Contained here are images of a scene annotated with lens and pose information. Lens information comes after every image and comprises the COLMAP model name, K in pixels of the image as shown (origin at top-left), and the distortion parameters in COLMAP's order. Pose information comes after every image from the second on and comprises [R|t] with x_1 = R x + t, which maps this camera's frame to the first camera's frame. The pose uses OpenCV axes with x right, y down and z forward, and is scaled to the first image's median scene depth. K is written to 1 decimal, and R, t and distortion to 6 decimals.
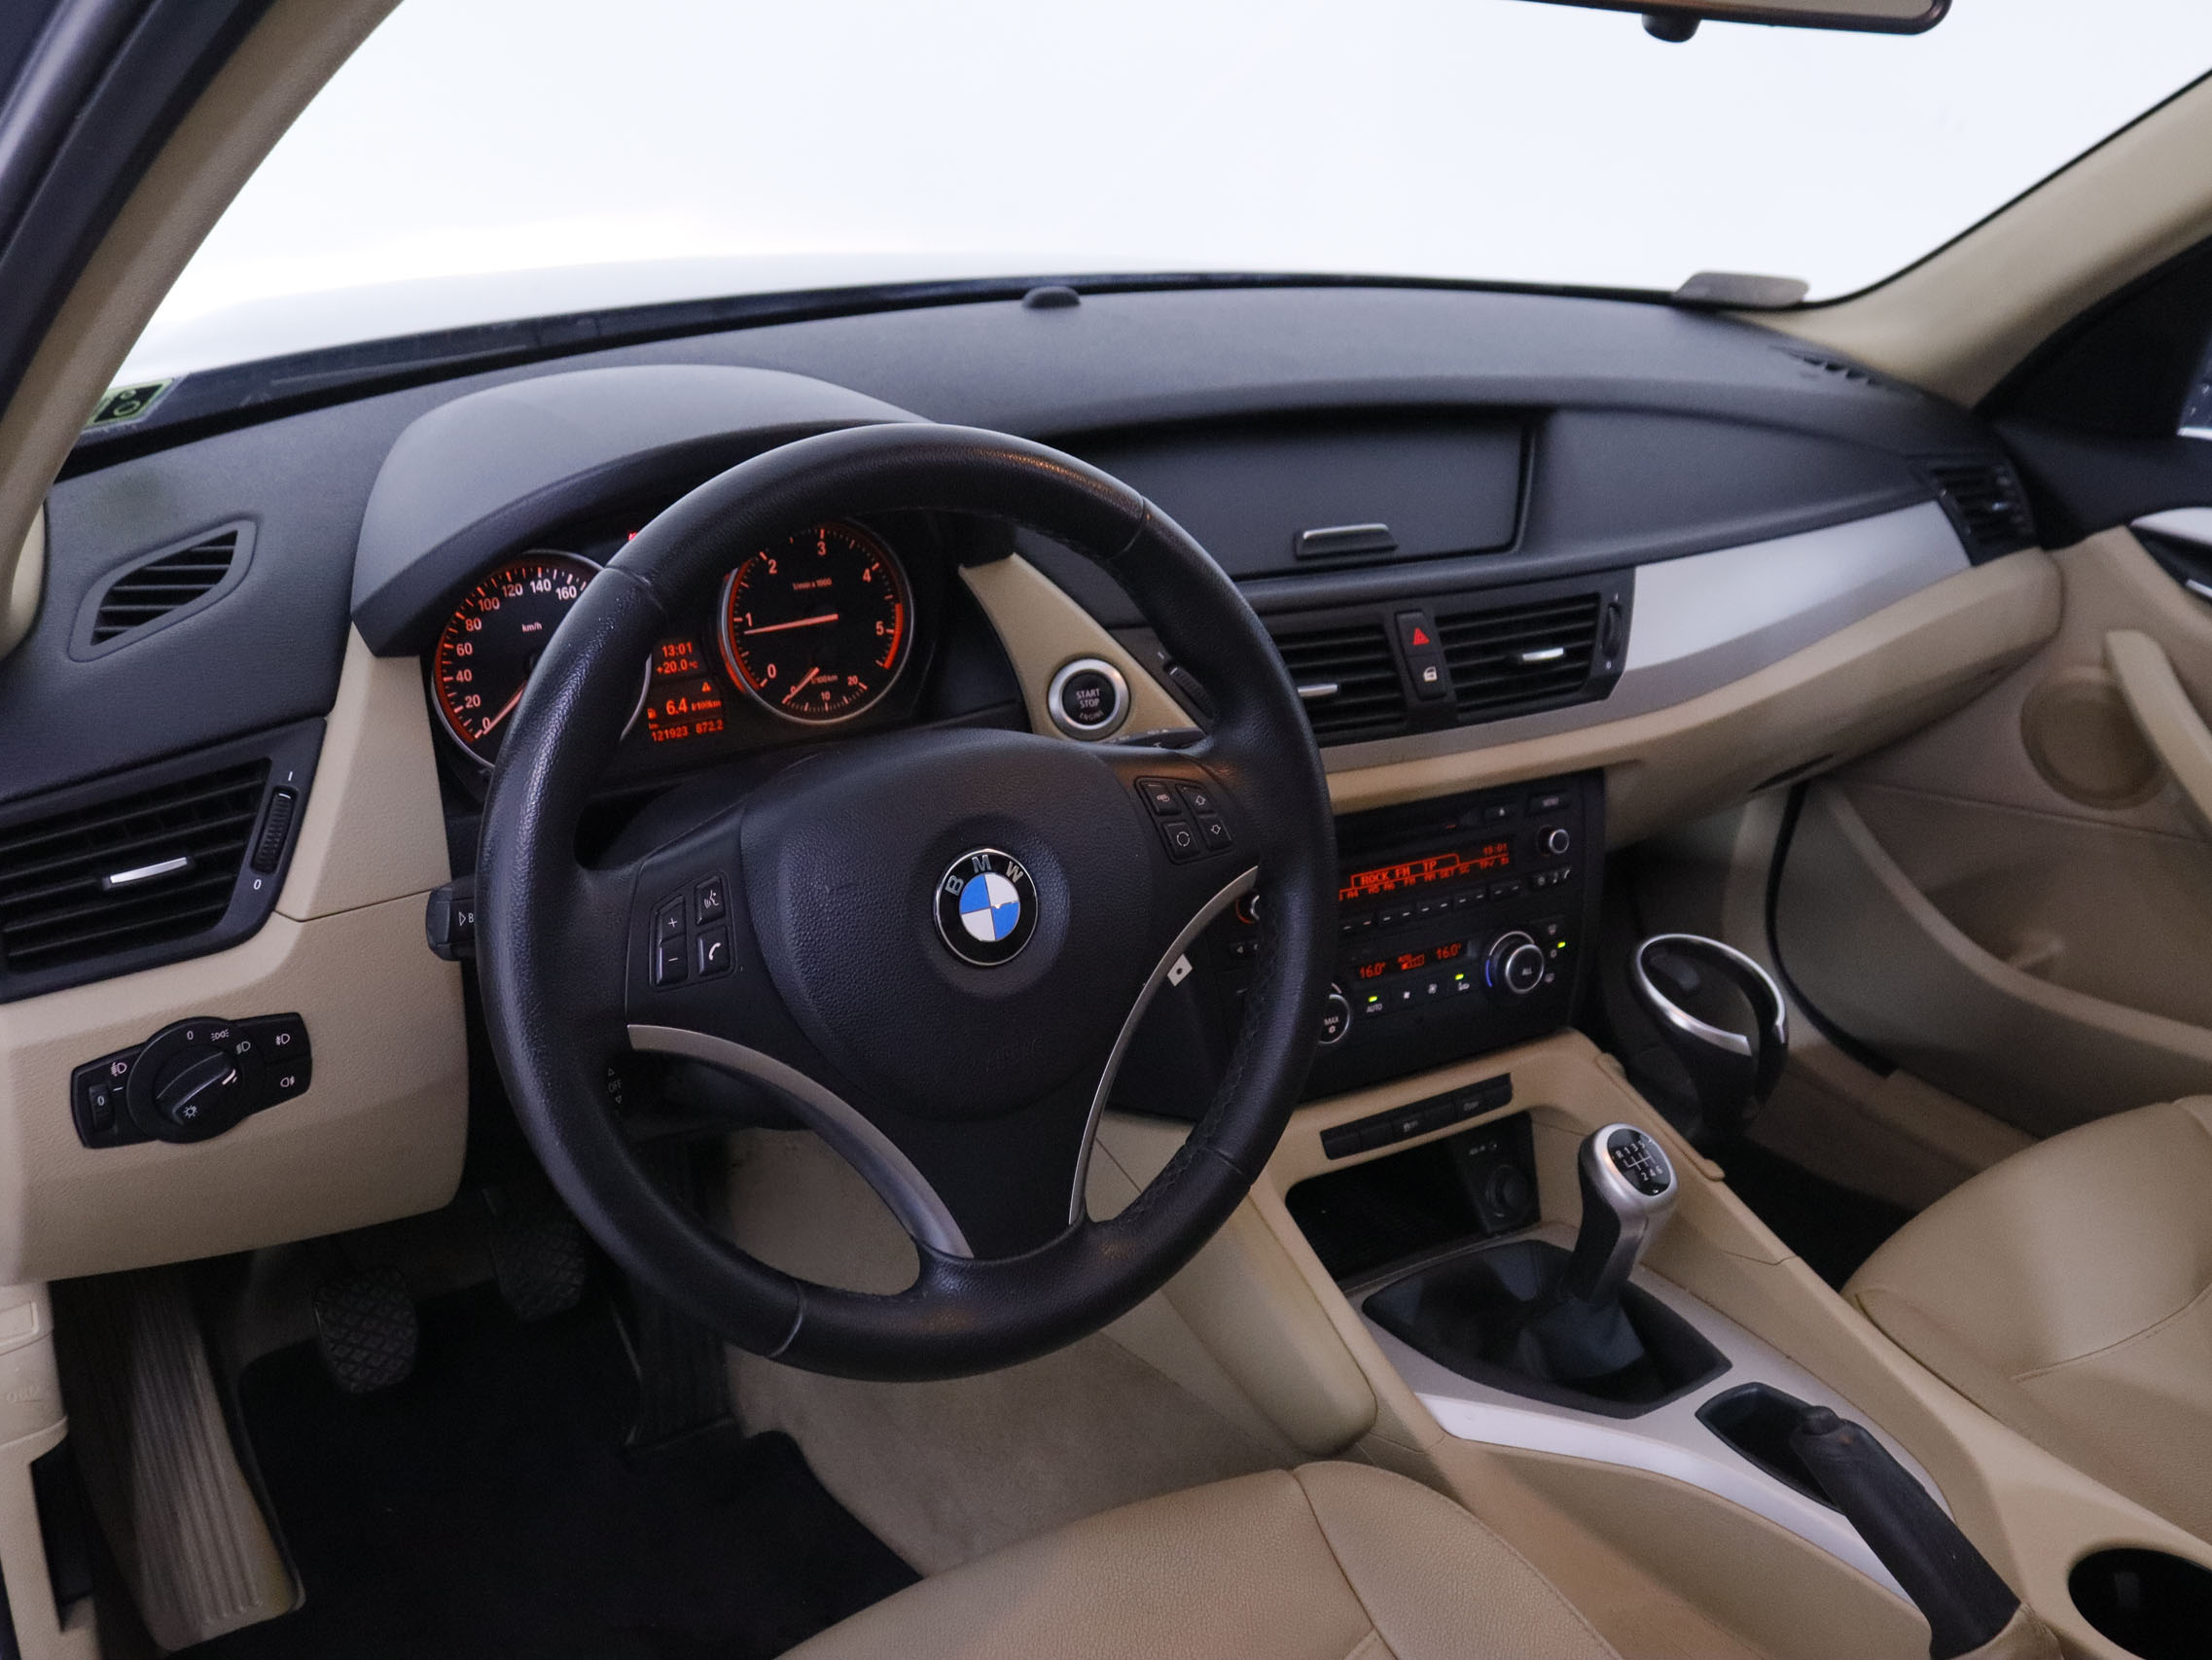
lens RADIAL K [[2081.4, 0, 1104.6], [0, 2081.4, 798.4], [0, 0, 1]] dist [-0.193487, 0.186330]
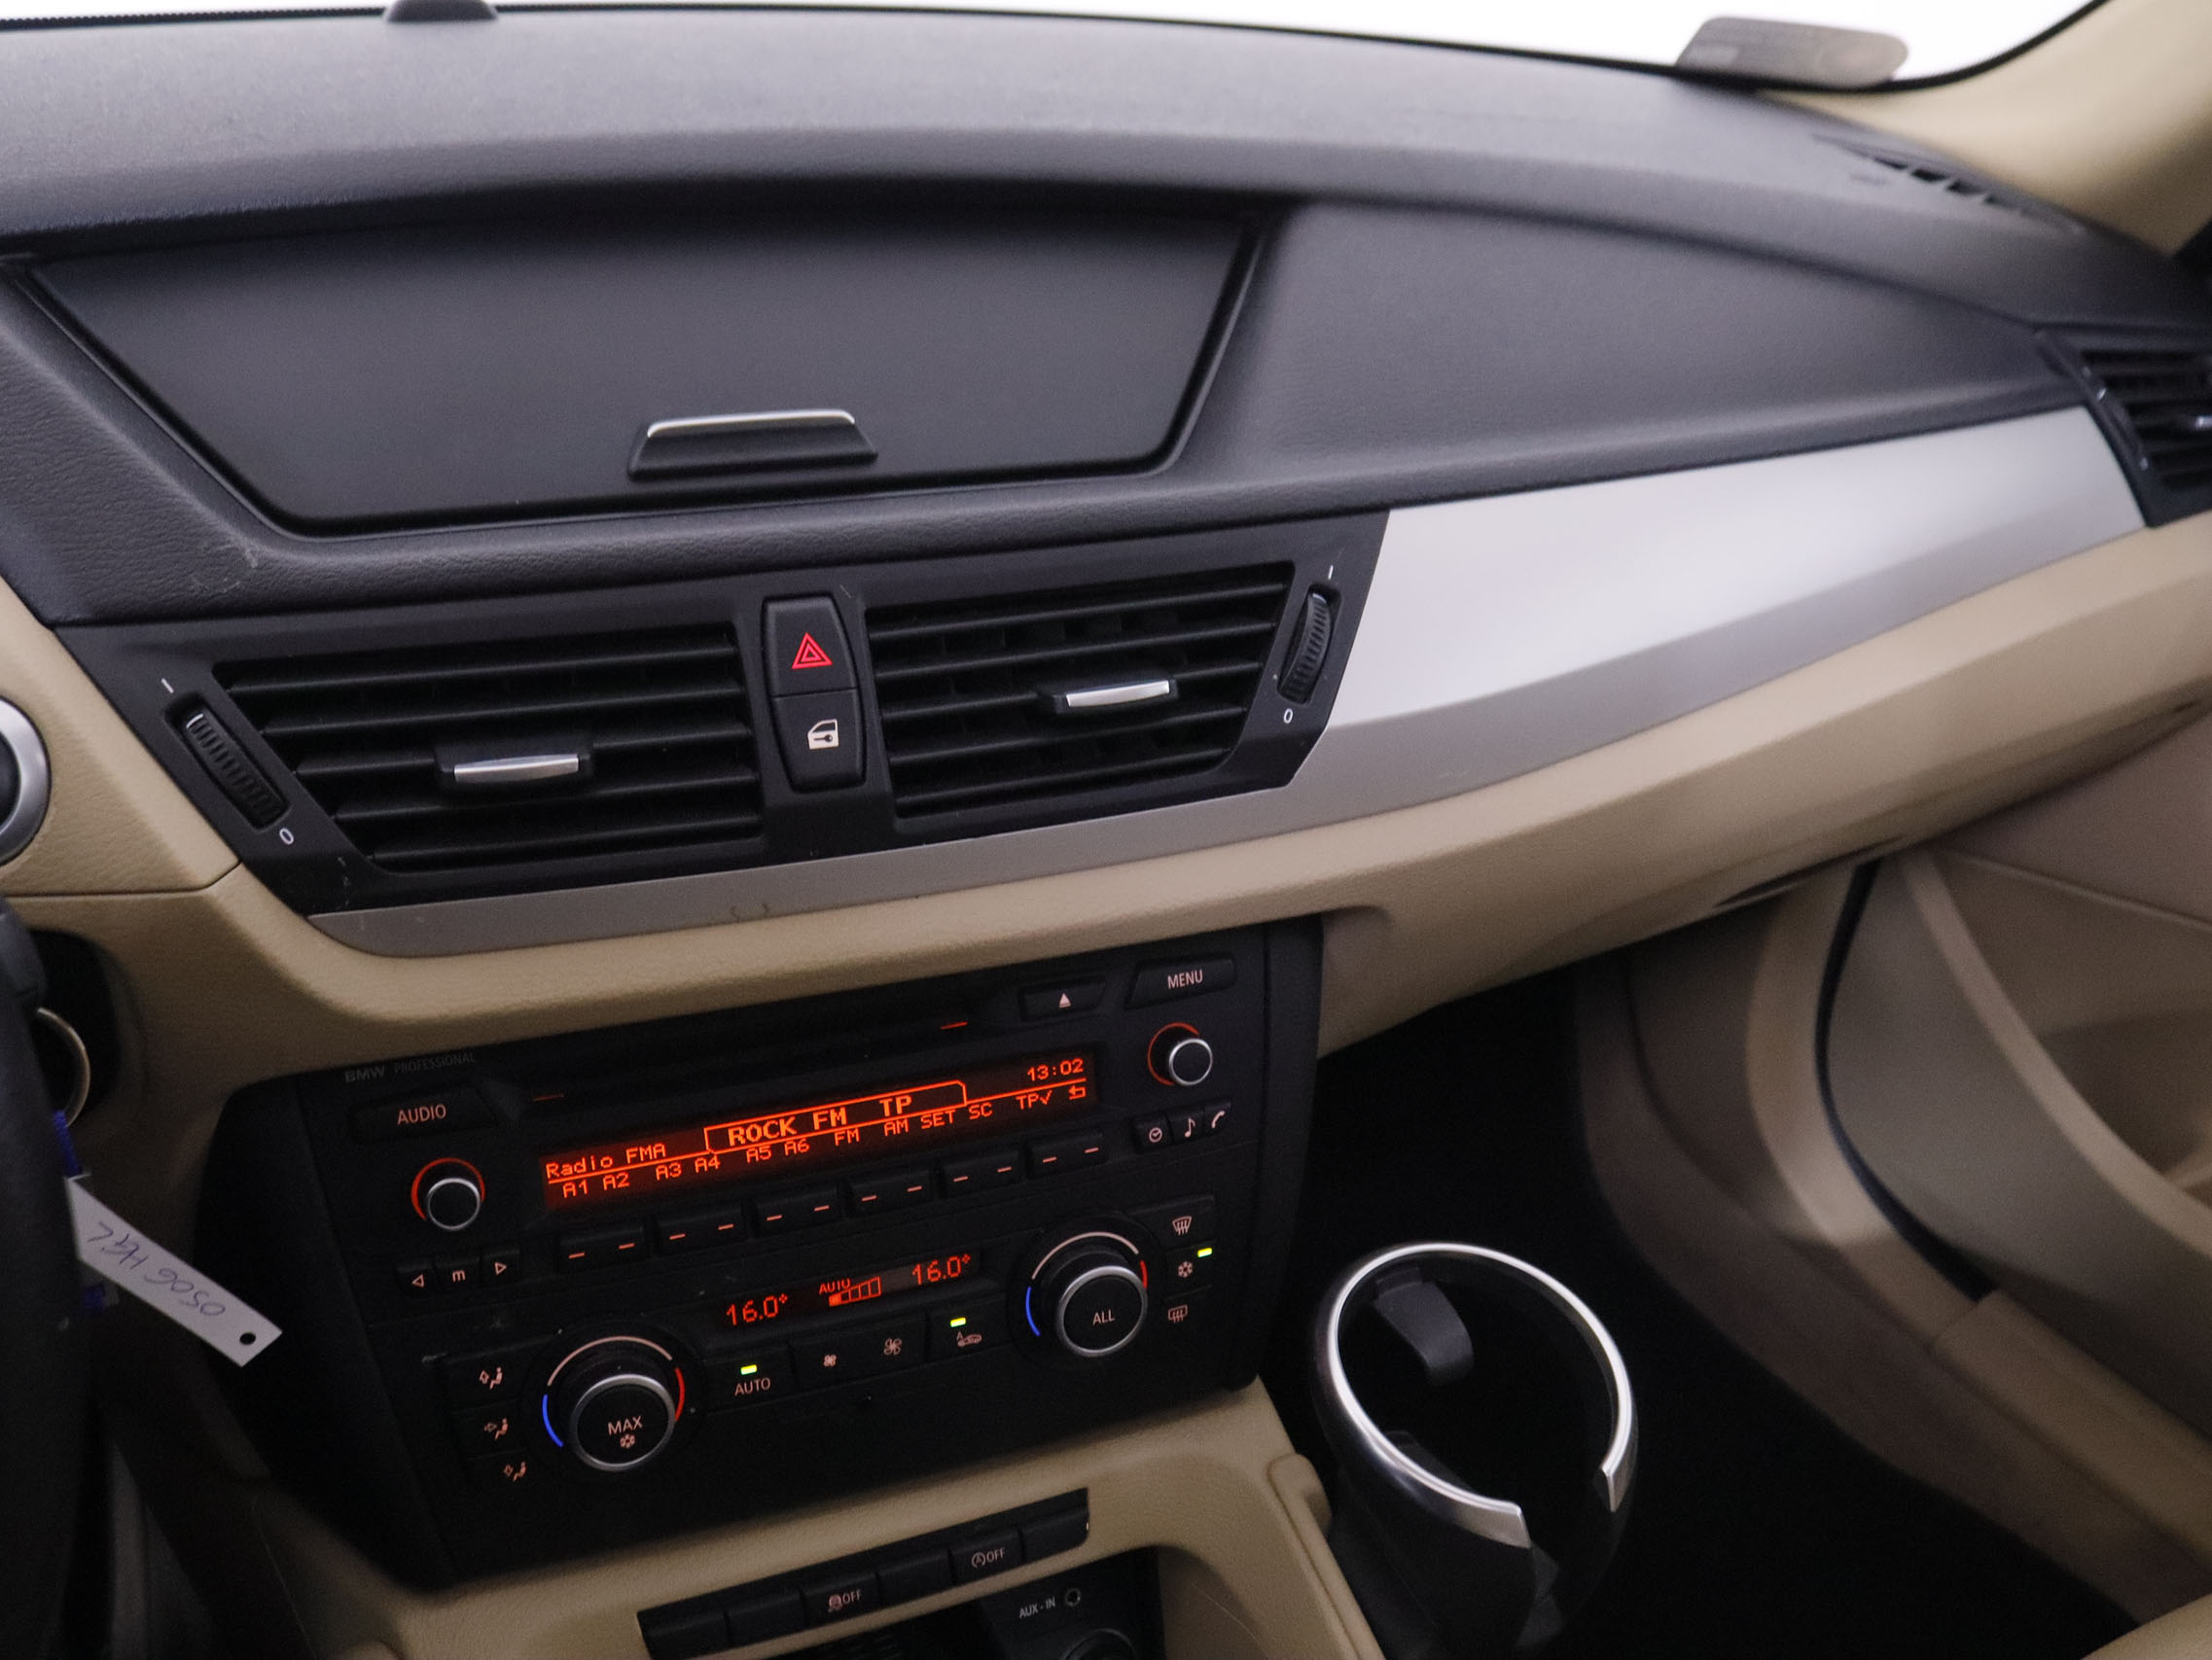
lens RADIAL K [[2081.4, 0, 1104.6], [0, 2081.4, 798.4], [0, 0, 1]] dist [-0.193487, 0.186330]
pose [[0.993287, 0.050439, -0.104104, 0.259125], [-0.045434, 0.997720, 0.049902, -0.069127], [0.106384, -0.044838, 0.993314, 0.525607]]
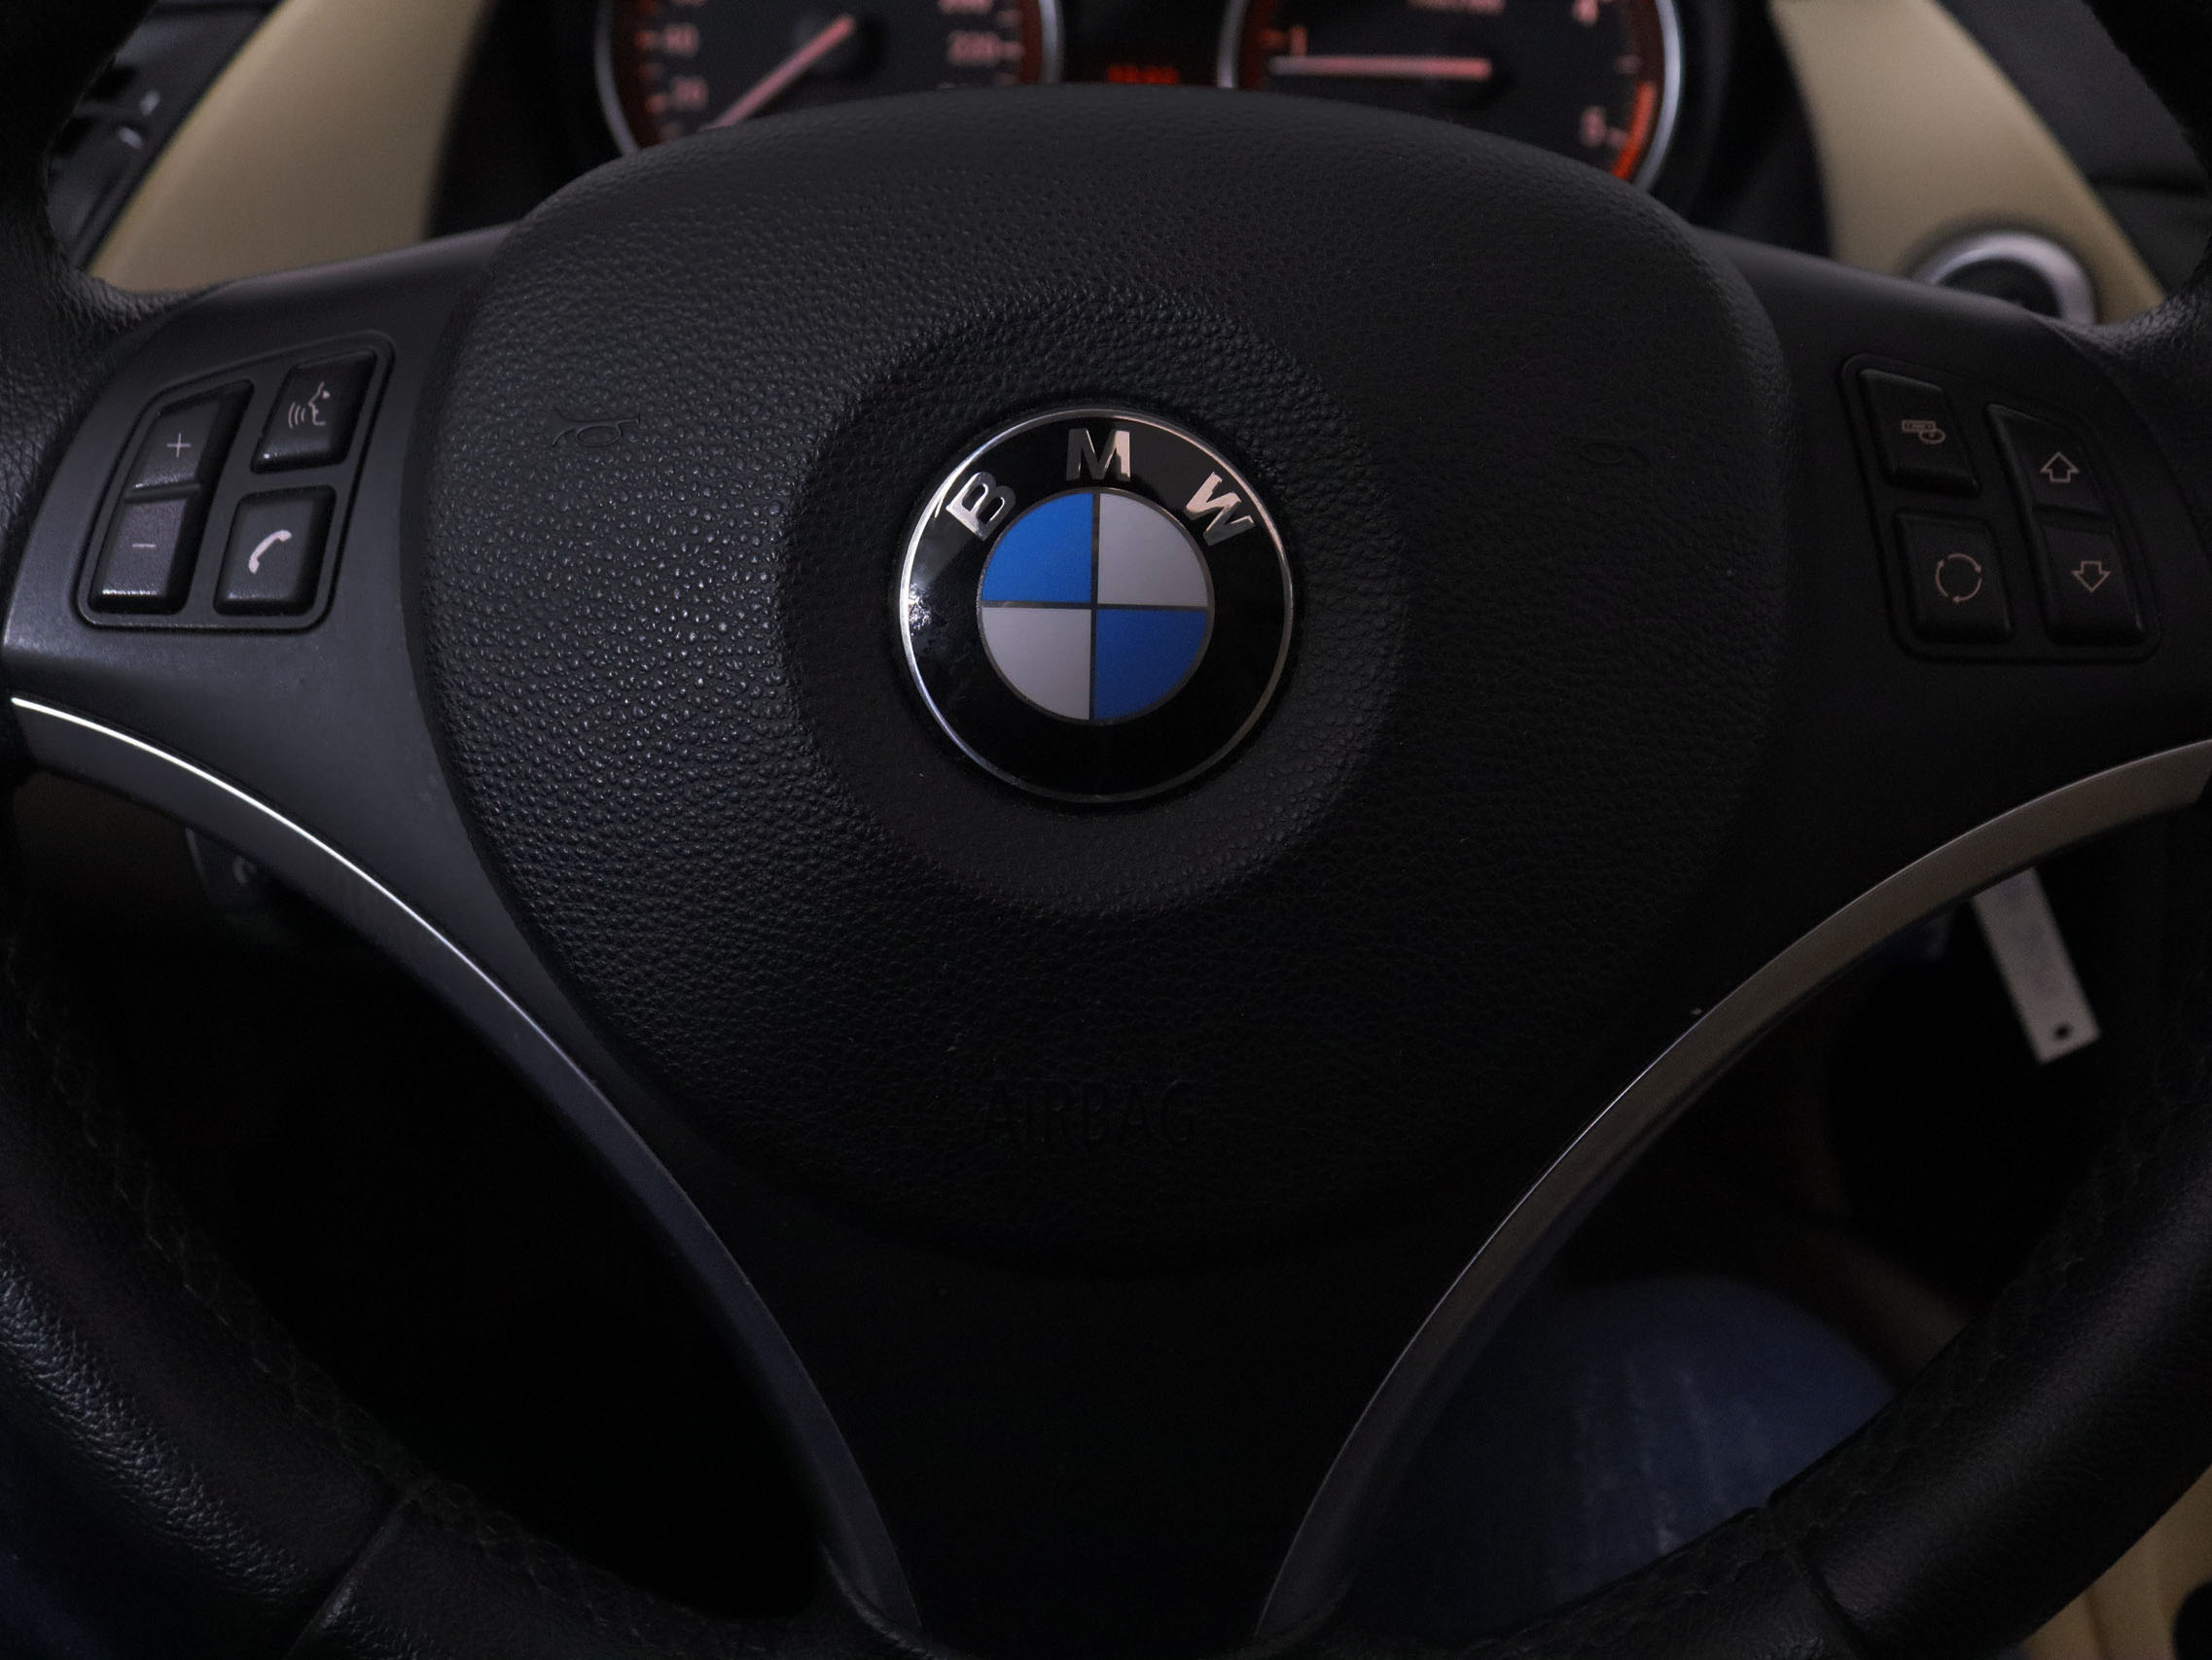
lens RADIAL K [[2081.4, 0, 1104.6], [0, 2081.4, 798.4], [0, 0, 1]] dist [-0.193487, 0.186330]
pose [[0.820396, 0.258820, -0.509865, 0.065530], [-0.225970, 0.965860, 0.126698, 0.028397], [0.525250, 0.011272, 0.850873, 0.506911]]
